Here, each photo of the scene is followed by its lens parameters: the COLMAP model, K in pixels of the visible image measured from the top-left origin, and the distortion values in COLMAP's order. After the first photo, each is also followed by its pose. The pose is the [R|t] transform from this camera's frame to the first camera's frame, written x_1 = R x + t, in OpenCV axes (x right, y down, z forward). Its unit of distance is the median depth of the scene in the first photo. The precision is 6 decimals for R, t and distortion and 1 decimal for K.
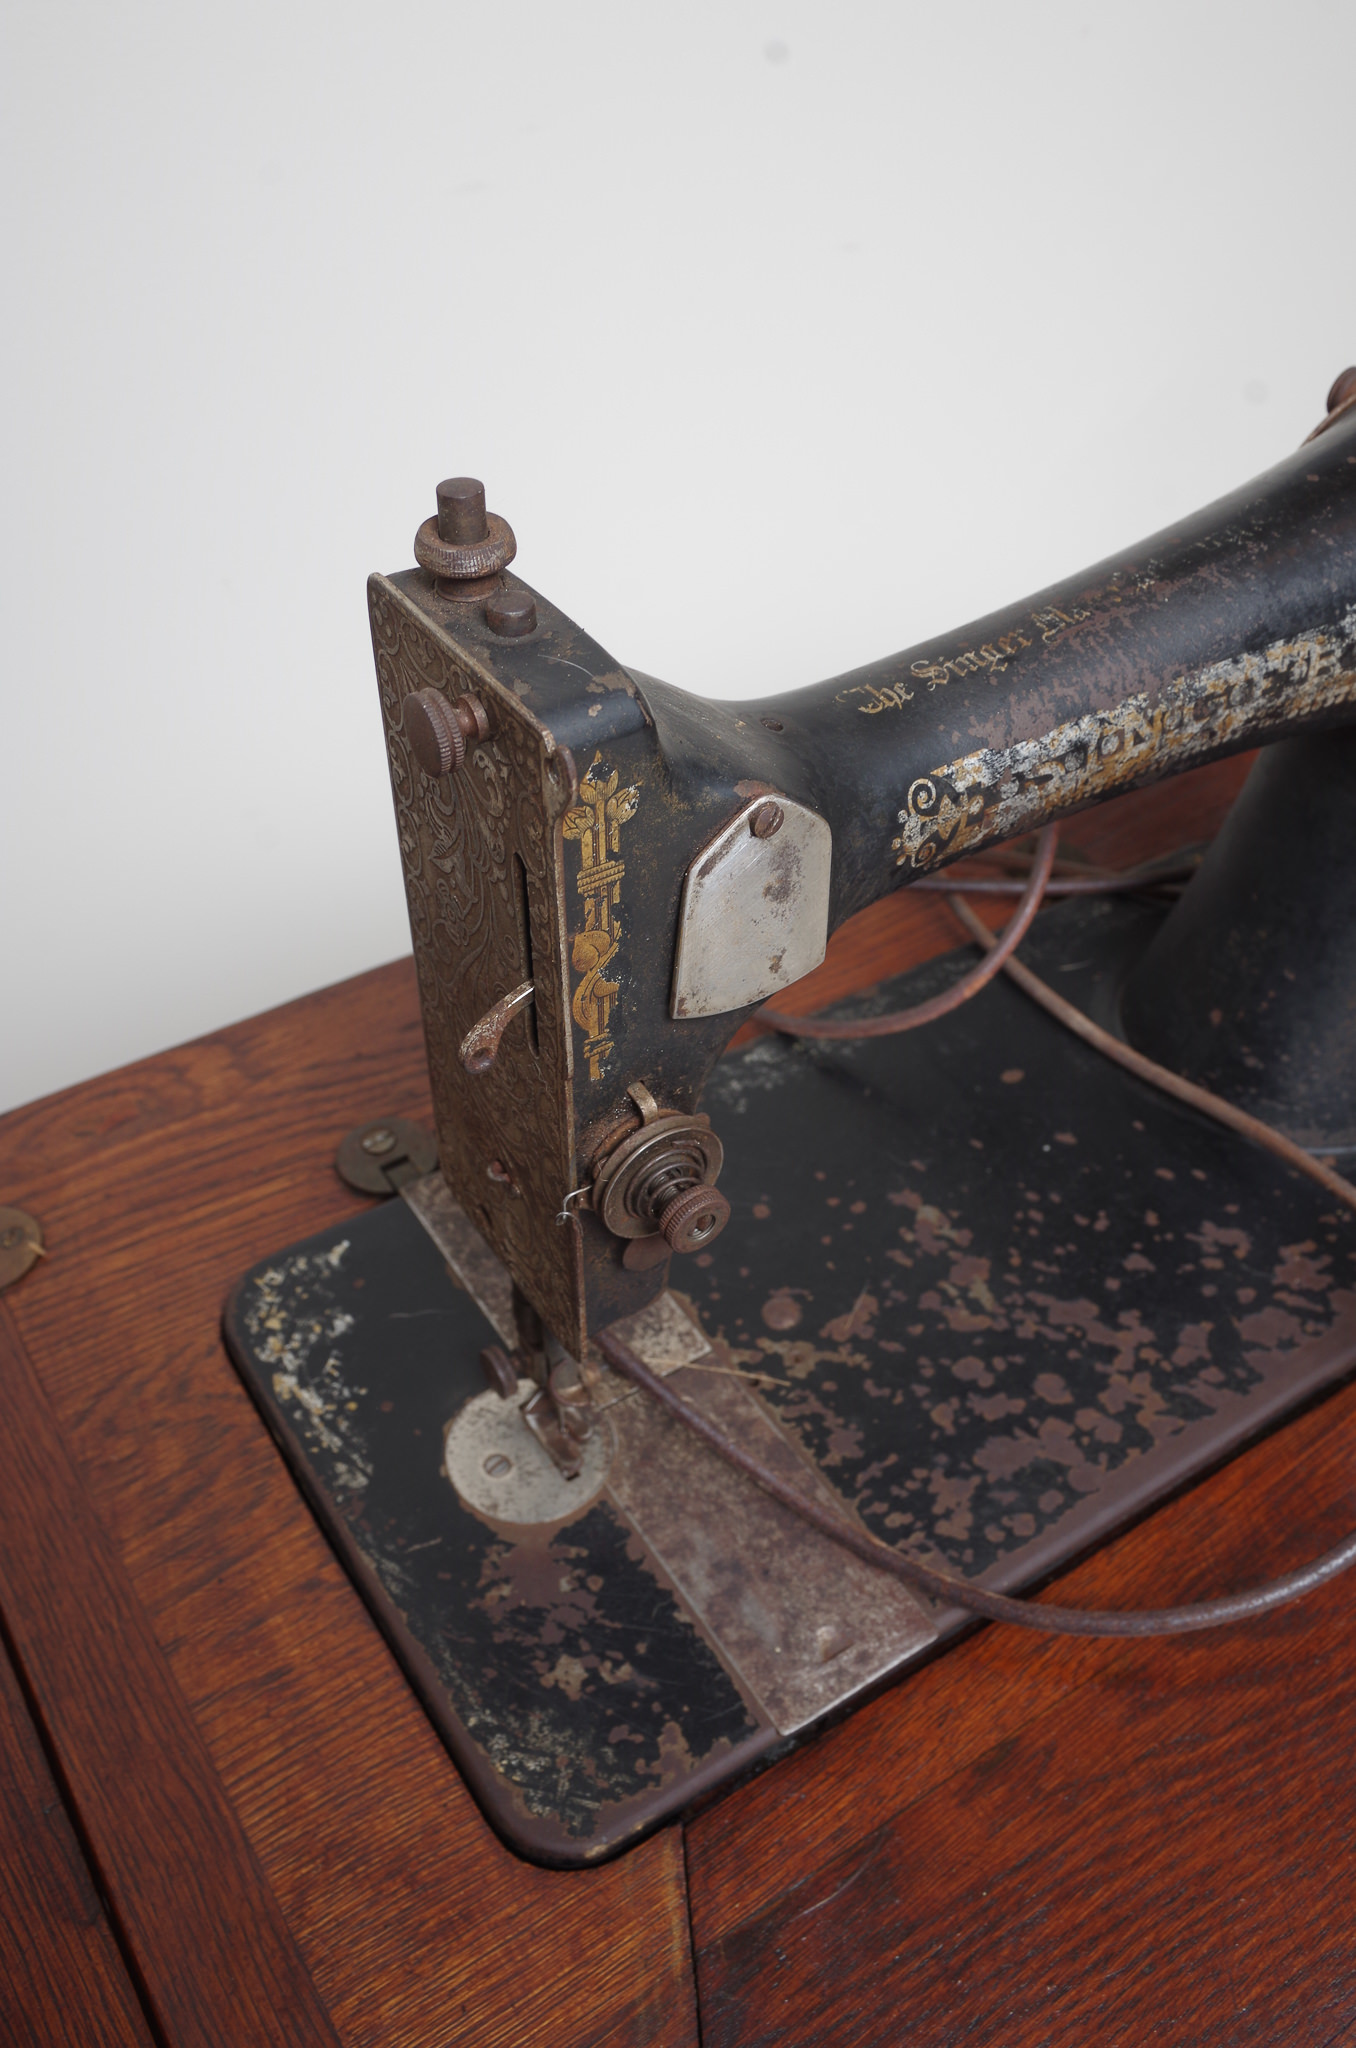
lens RADIAL K [[1741.7, 0, 682.0], [0, 1741.7, 1046.4], [0, 0, 1]] dist [-0.064663, 0.047715]
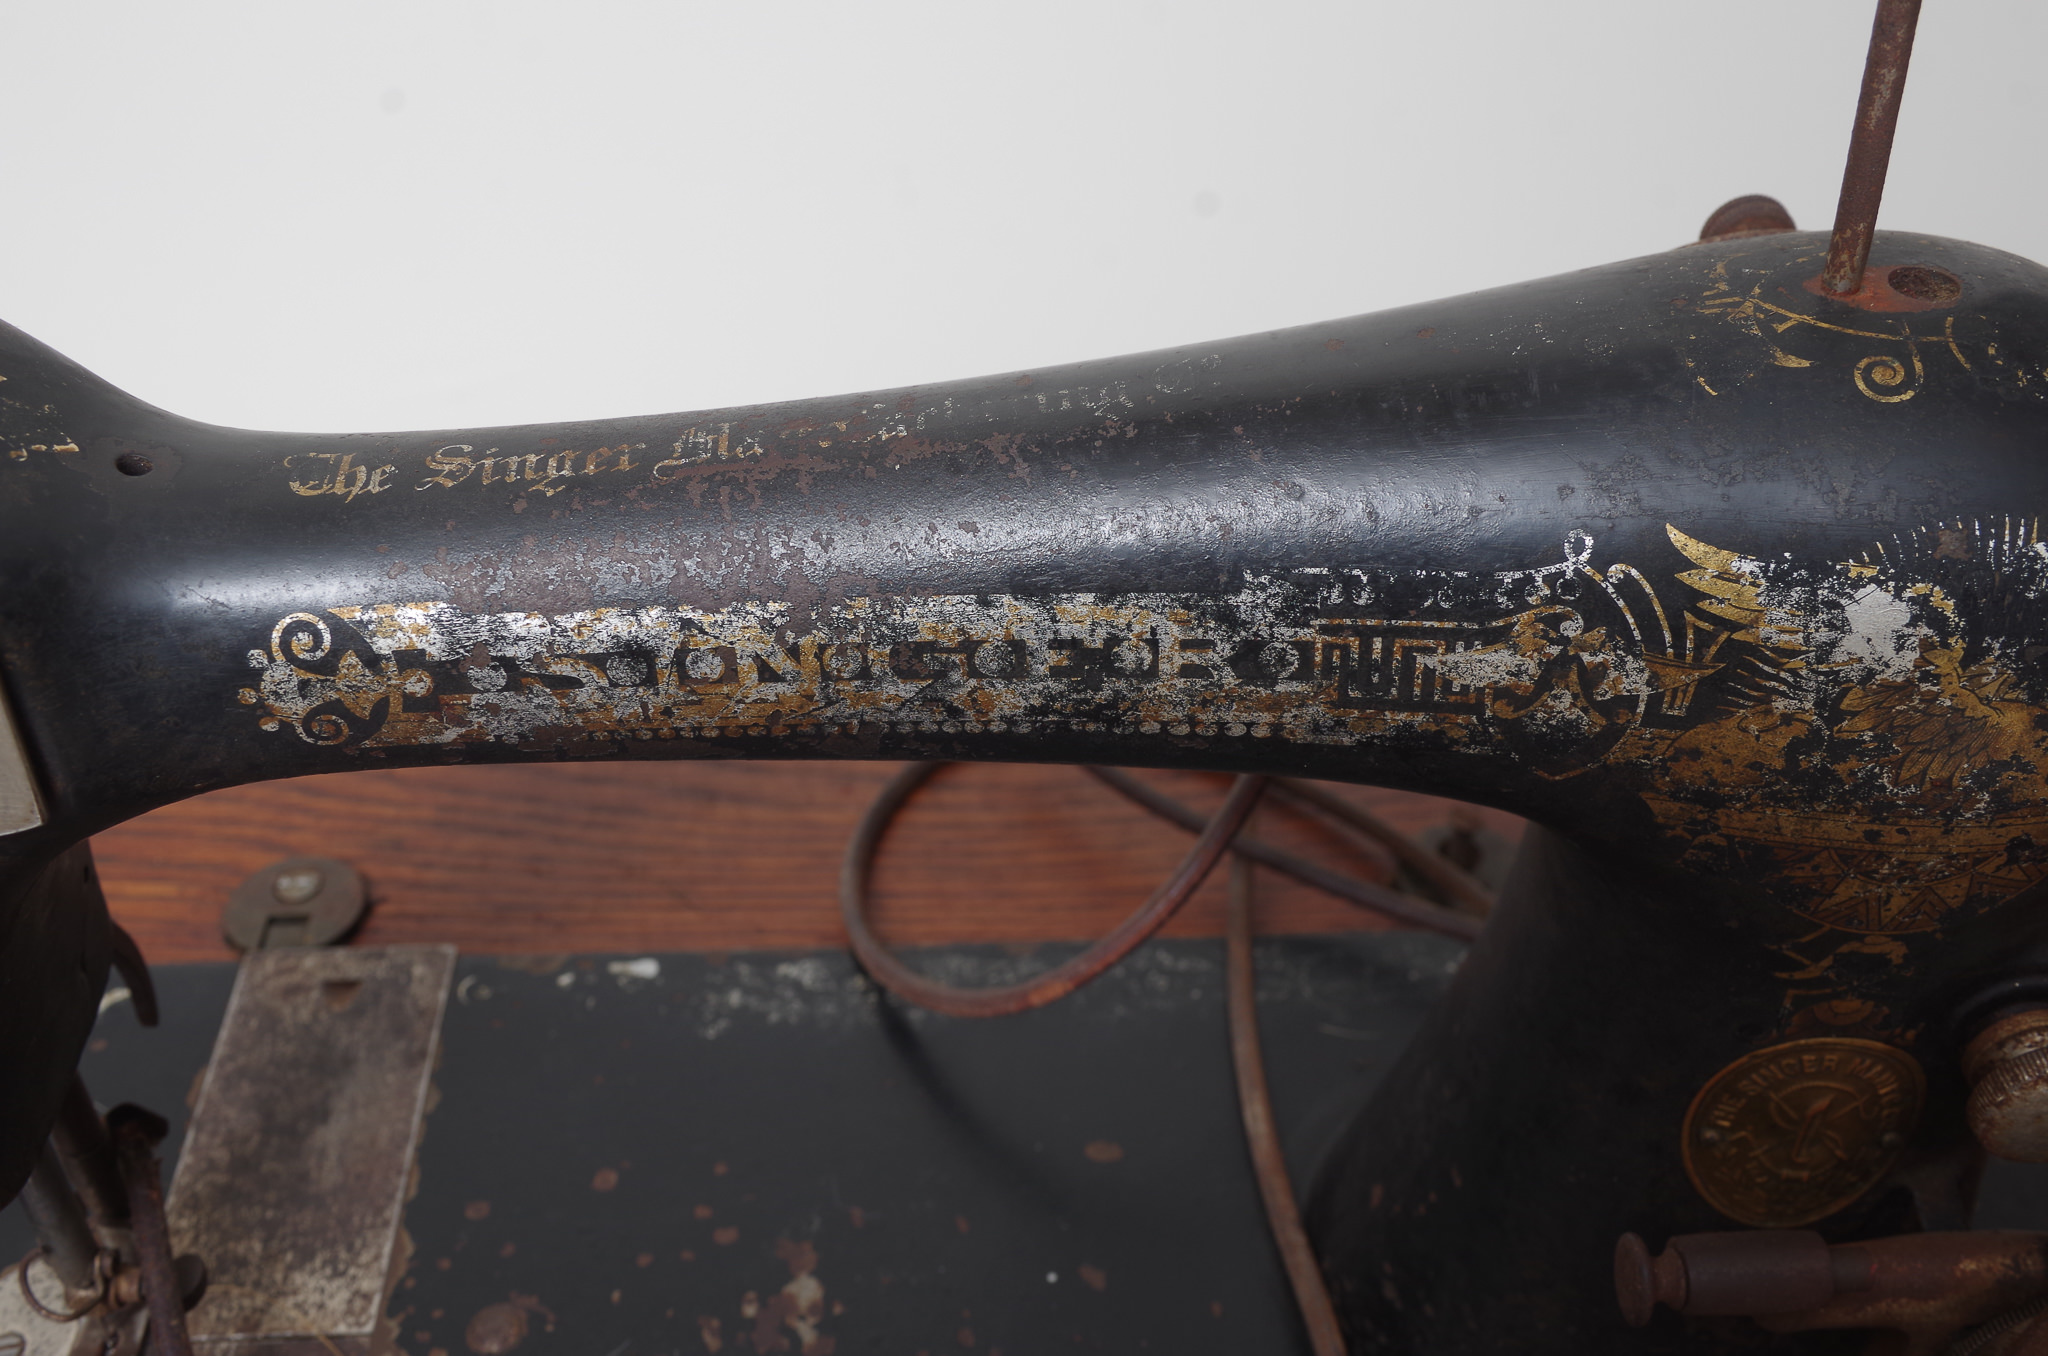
lens RADIAL K [[2180.5, 0, 1026.4], [0, 2180.5, 671.1], [0, 0, 1]] dist [-0.007946, 0.000000]
pose [[0.857606, 0.320665, -0.402103, 0.600398], [-0.346969, 0.937844, 0.007887, -0.201312], [0.379639, 0.132754, 0.915561, 0.324463]]
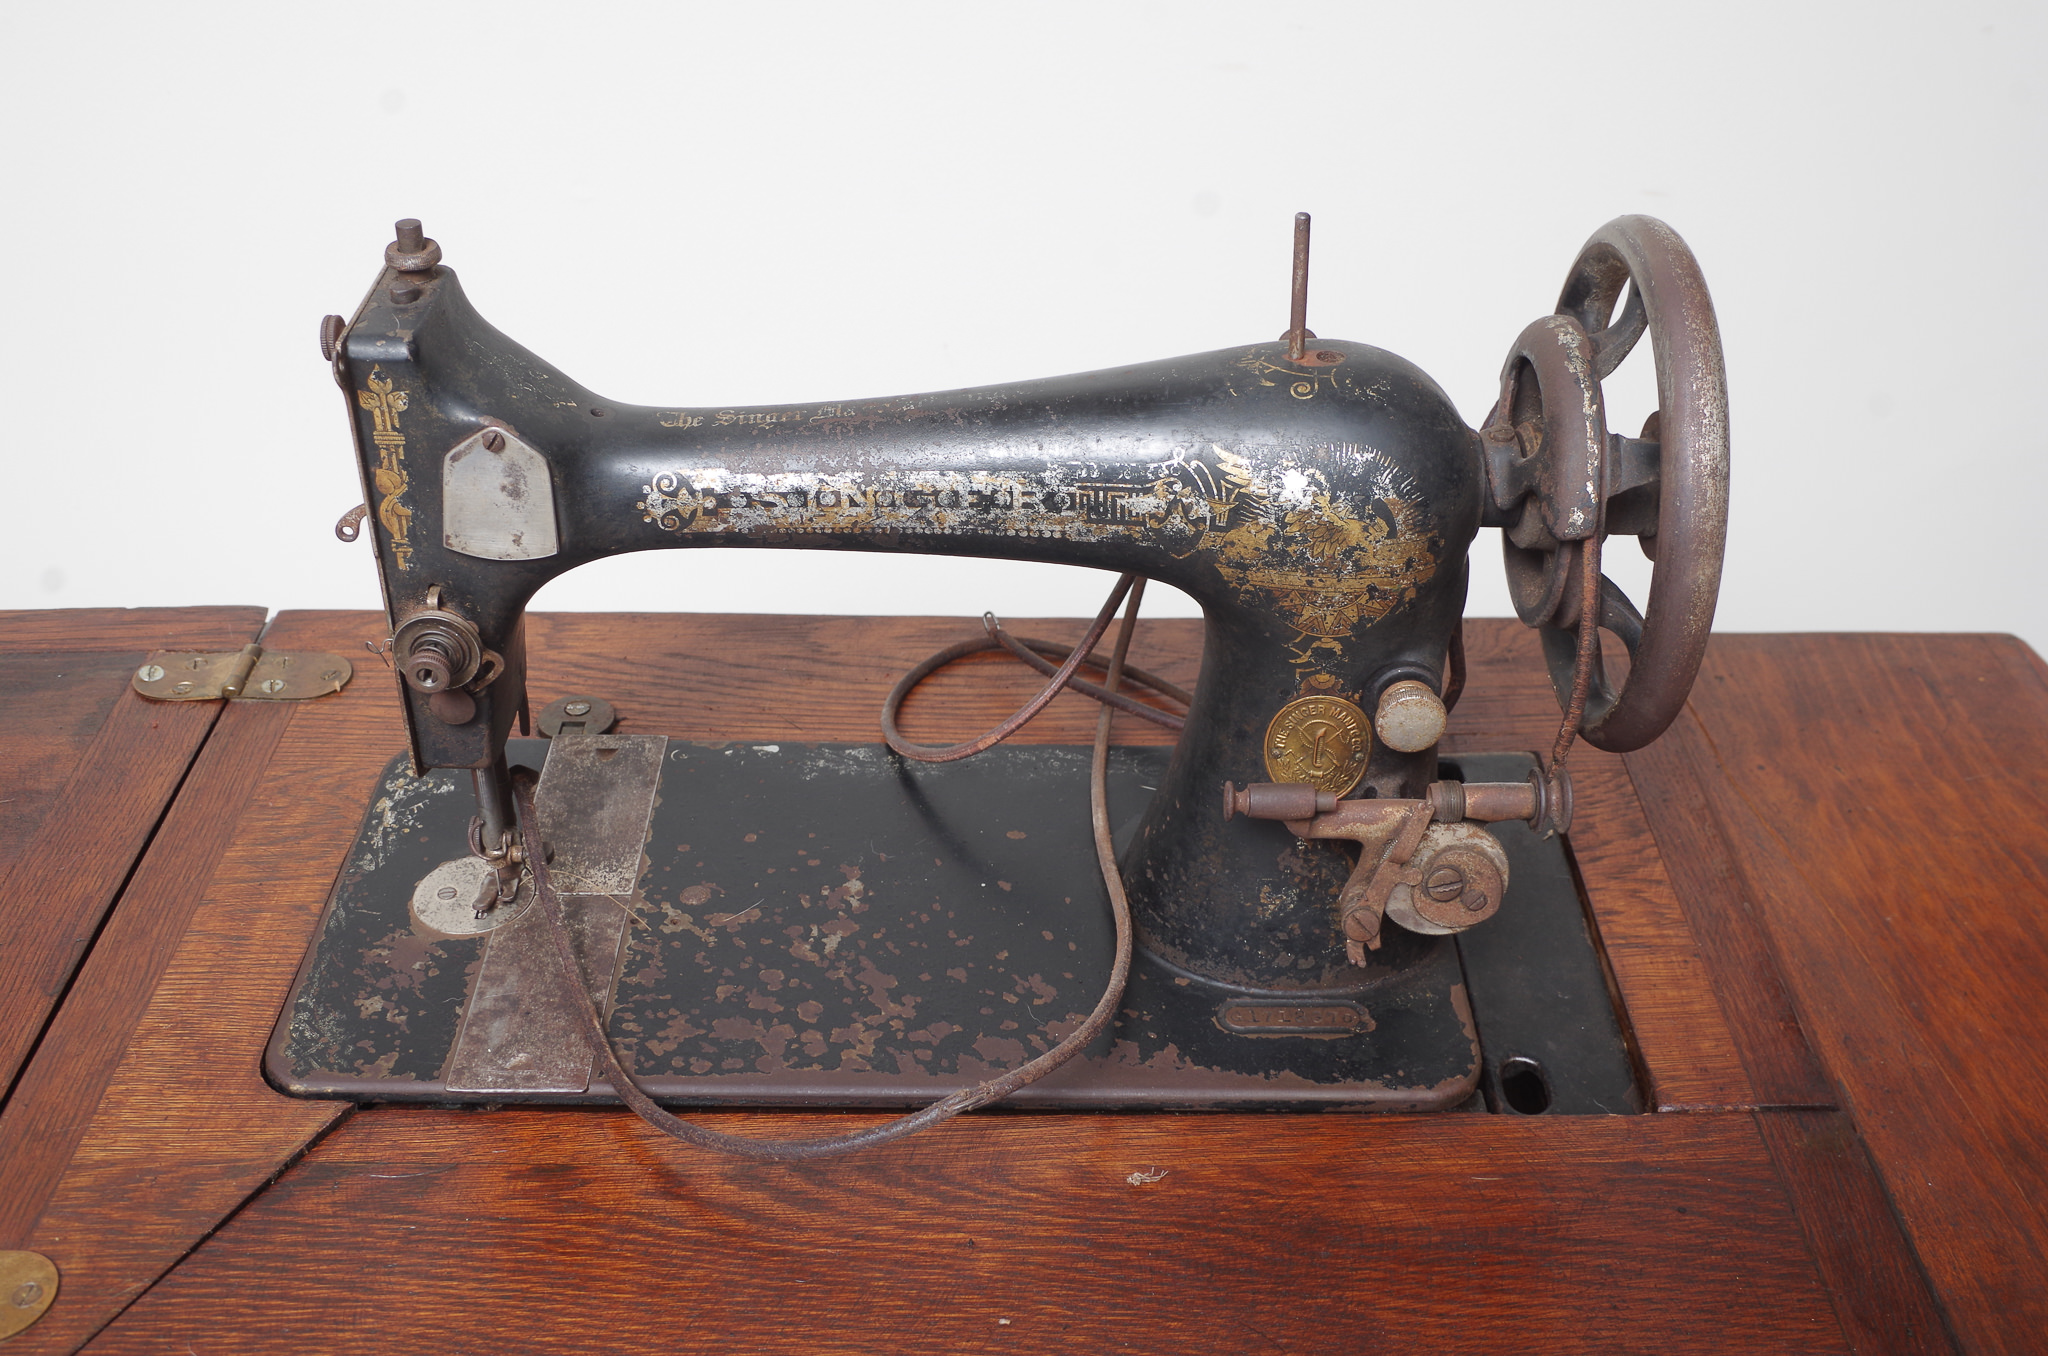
lens RADIAL K [[2218.4, 0, 1020.4], [0, 2218.4, 658.5], [0, 0, 1]] dist [-0.018867, 0.000000]
pose [[0.834527, 0.301098, -0.461416, 1.194354], [-0.376998, 0.922780, -0.079686, 0.035476], [0.401792, 0.240453, 0.883598, -0.517158]]
